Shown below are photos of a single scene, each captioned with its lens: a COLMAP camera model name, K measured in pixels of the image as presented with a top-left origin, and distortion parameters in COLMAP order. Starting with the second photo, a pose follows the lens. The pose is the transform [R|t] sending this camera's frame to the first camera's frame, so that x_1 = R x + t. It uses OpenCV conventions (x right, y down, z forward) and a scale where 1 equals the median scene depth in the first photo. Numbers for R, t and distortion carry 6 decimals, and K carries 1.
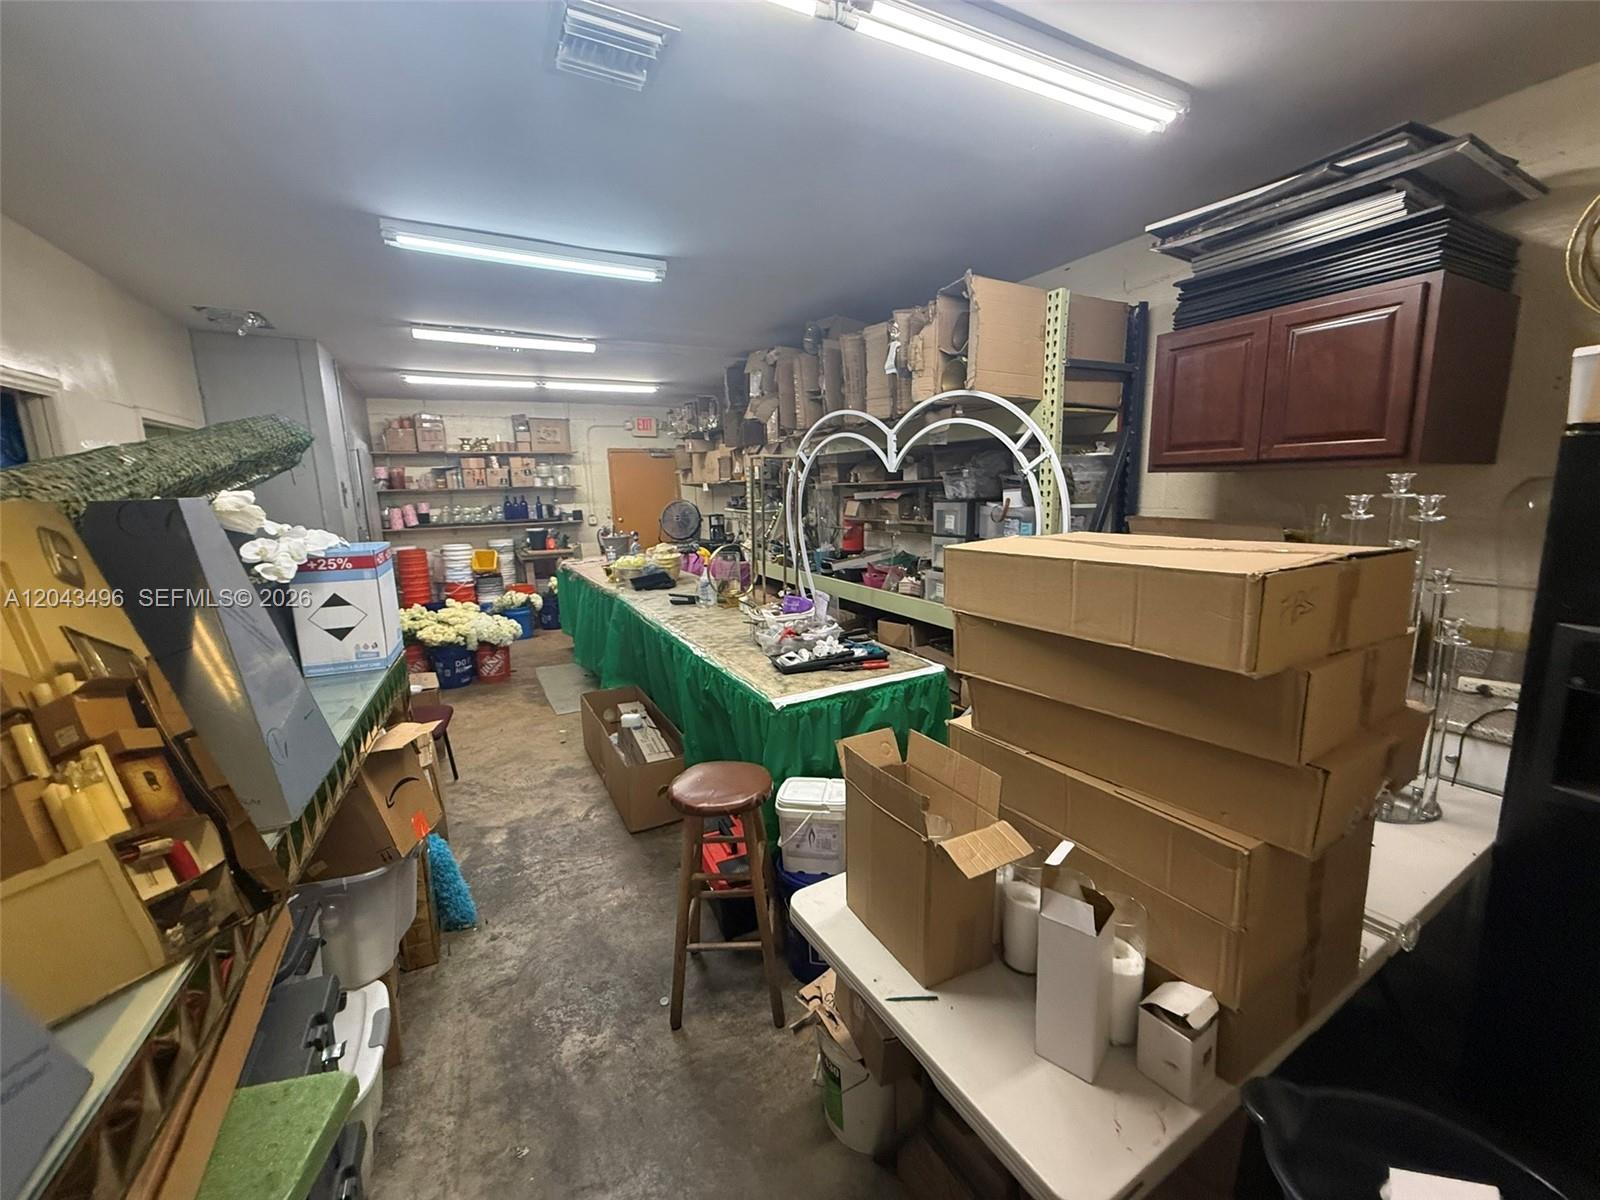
lens RADIAL K [[640.7, 0, 797.4], [0, 640.7, 595.8], [0, 0, 1]] dist [-0.001626, 0.000627]
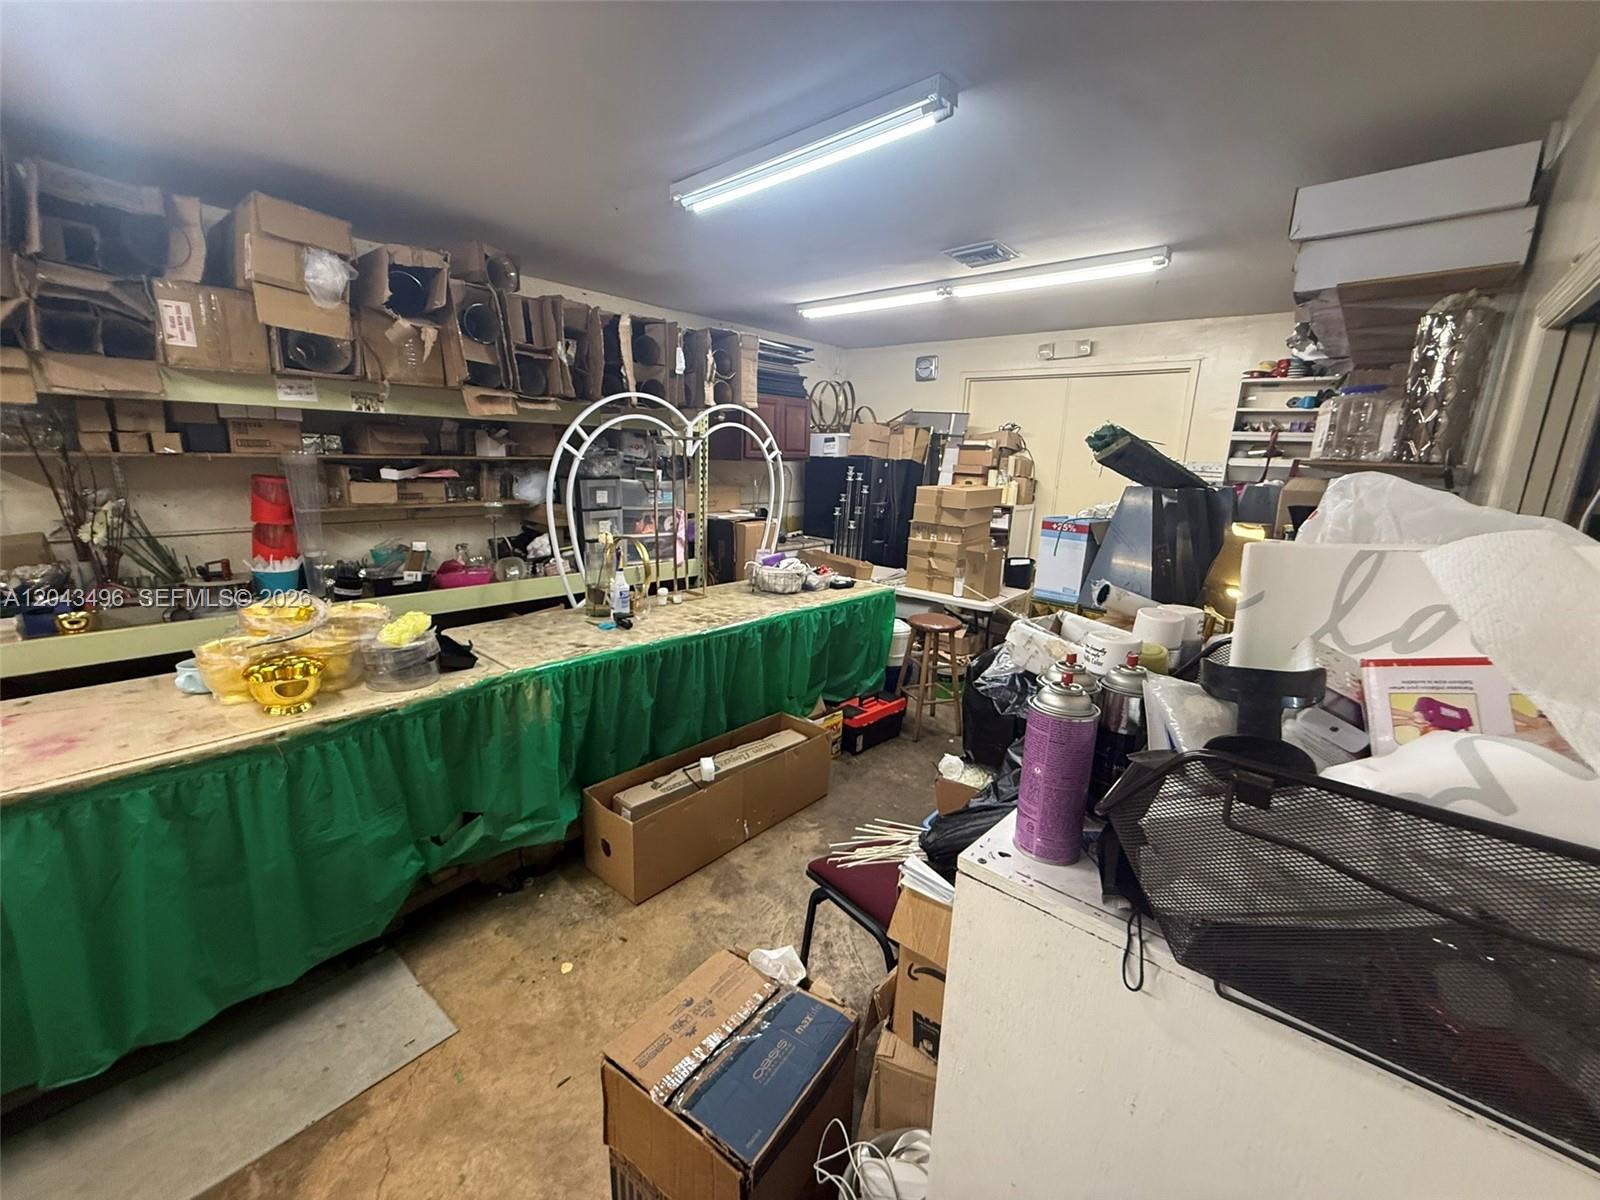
lens RADIAL K [[640.7, 0, 797.4], [0, 640.7, 595.8], [0, 0, 1]] dist [-0.001626, 0.000627]
pose [[-0.353537, -0.194339, 0.915010, -0.942855], [0.132186, 0.957985, 0.254540, -0.188074], [-0.926034, 0.210941, -0.312994, 1.059977]]
